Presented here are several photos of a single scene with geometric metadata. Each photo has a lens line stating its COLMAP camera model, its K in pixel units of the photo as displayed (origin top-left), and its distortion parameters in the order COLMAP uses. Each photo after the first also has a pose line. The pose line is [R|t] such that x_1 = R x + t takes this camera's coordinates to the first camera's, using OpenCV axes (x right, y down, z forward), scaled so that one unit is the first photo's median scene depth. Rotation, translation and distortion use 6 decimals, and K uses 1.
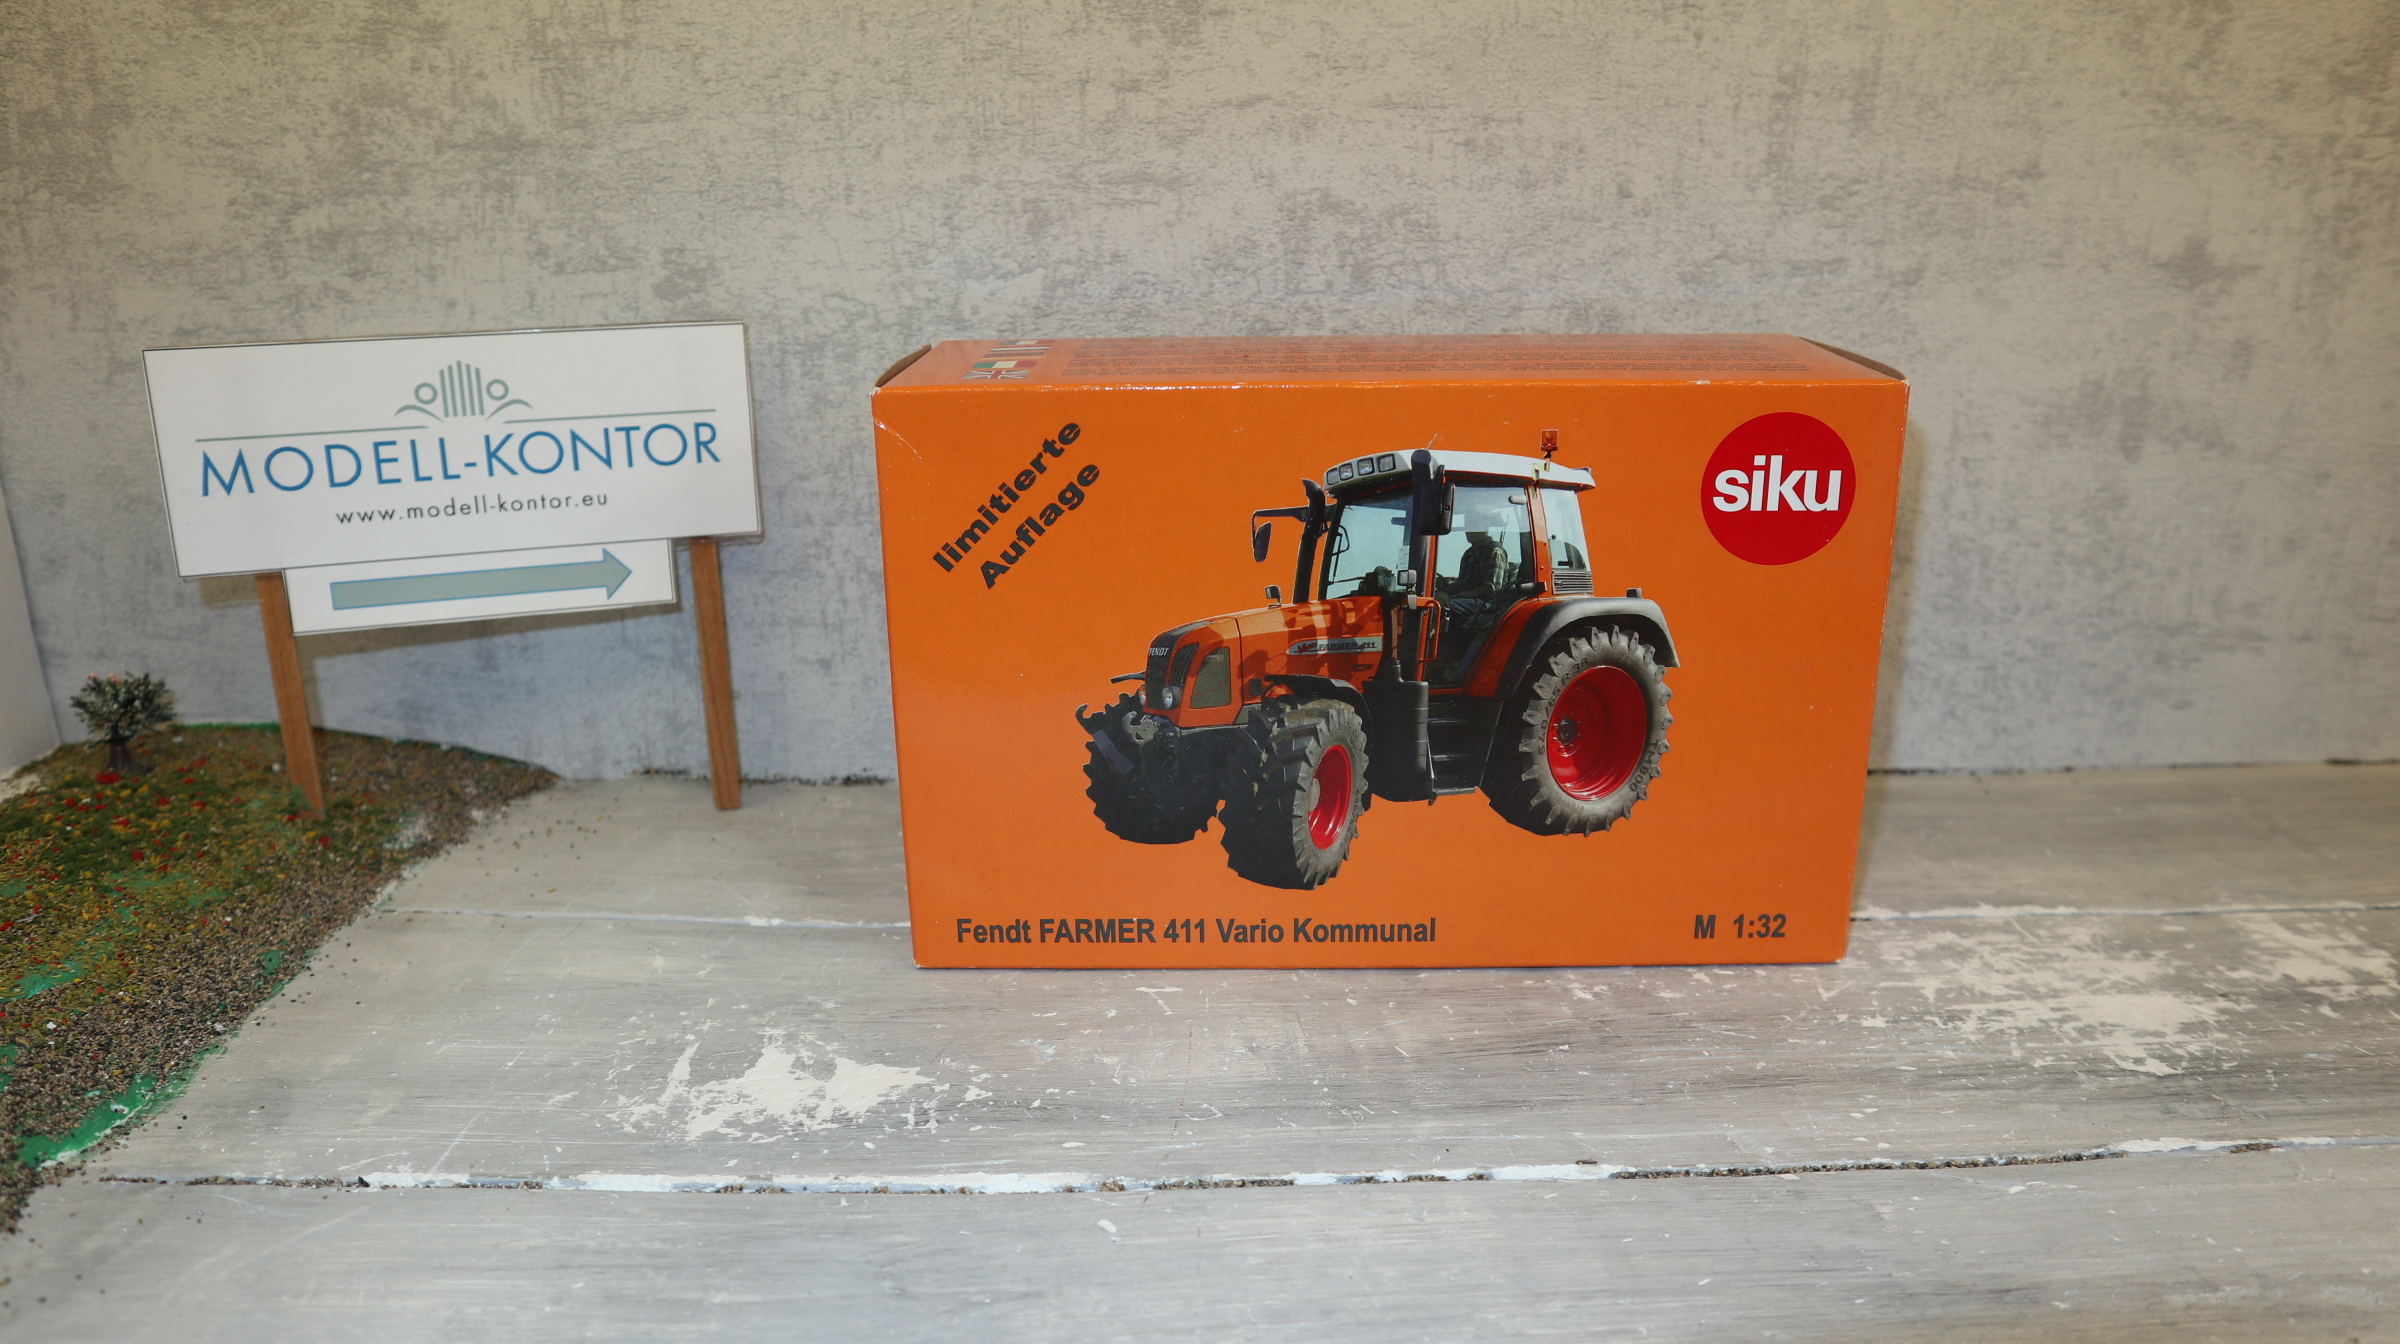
lens RADIAL K [[1741.8, 0, 1202.6], [0, 1741.8, 686.7], [0, 0, 1]] dist [-0.093829, 0.063216]
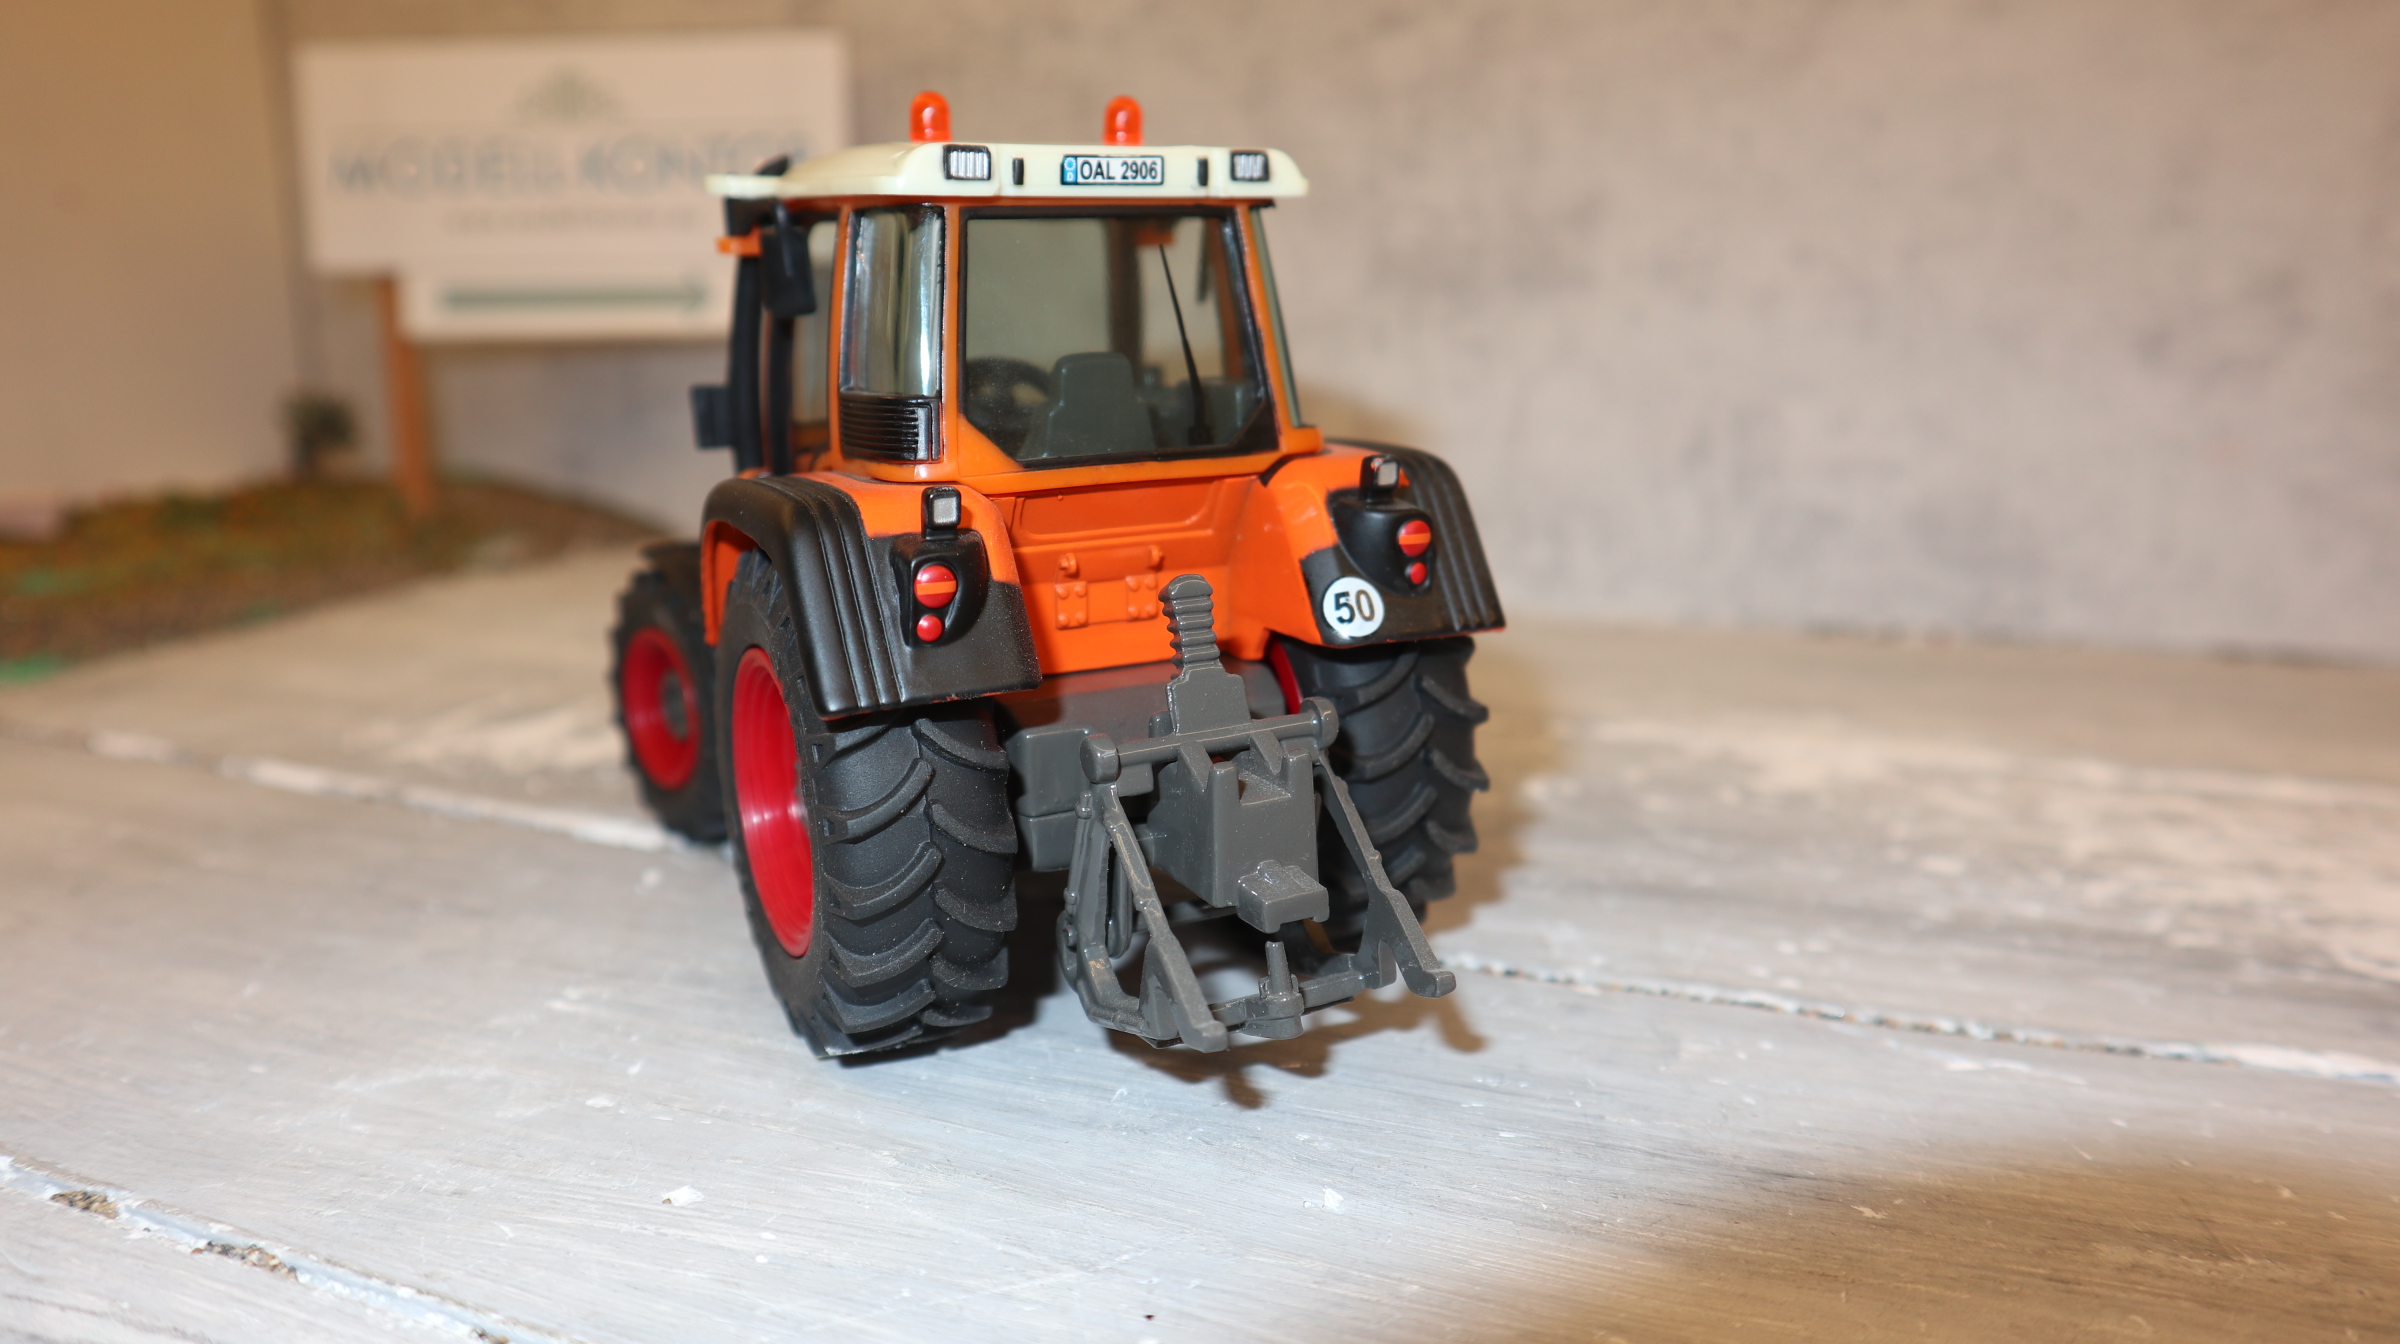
lens RADIAL K [[1741.8, 0, 1202.6], [0, 1741.8, 686.7], [0, 0, 1]] dist [-0.093829, 0.063216]
pose [[0.908077, 0.096158, -0.407614, 0.346498], [-0.127088, 0.990659, -0.049424, 0.172130], [0.399054, 0.096684, 0.911816, 0.288103]]
